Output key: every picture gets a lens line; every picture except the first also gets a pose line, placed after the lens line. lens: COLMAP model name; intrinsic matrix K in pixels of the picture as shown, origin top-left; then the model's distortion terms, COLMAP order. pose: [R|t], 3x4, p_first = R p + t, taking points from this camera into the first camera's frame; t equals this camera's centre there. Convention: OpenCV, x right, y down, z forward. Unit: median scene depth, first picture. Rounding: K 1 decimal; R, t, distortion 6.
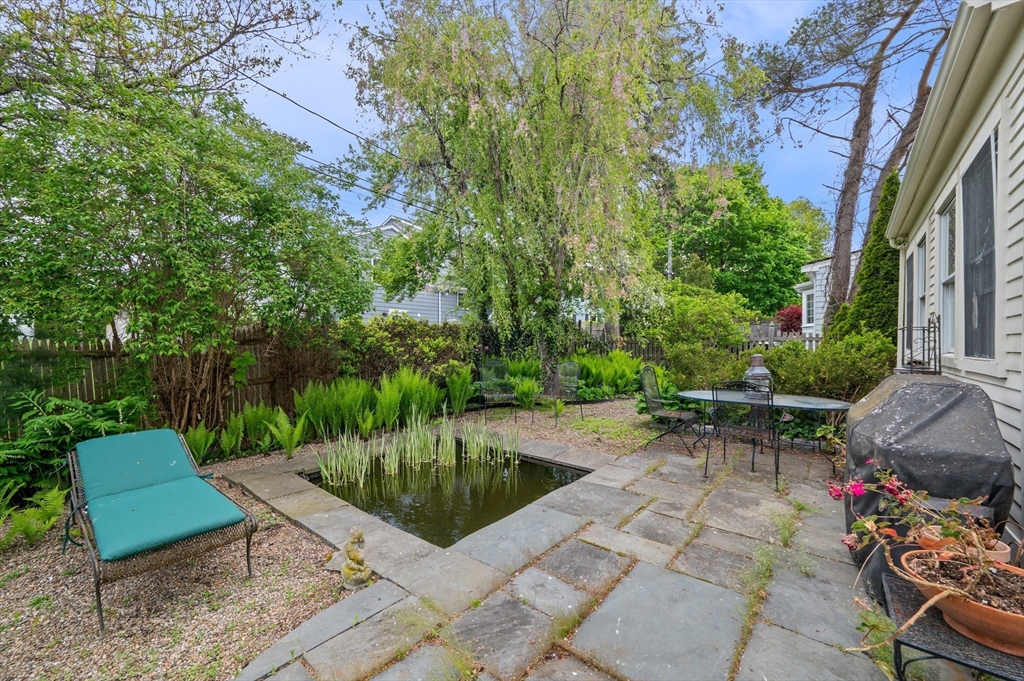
lens RADIAL K [[405.6, 0, 512.0], [0, 405.6, 340.5], [0, 0, 1]] dist [0.002195, 0.000259]
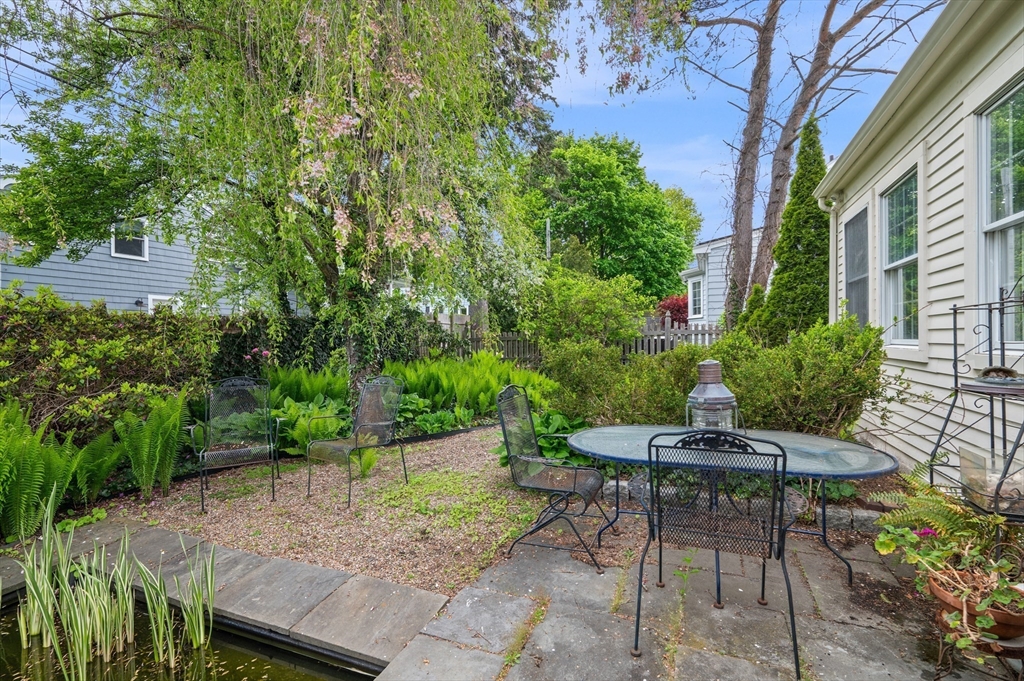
lens RADIAL K [[474.2, 0, 512.0], [0, 474.2, 340.5], [0, 0, 1]] dist [-0.000906, -0.000081]
pose [[0.957349, -0.018020, 0.288371, 0.085052], [0.016471, 0.999834, 0.007800, -0.000183], [-0.288463, -0.002718, 0.957487, 0.223876]]
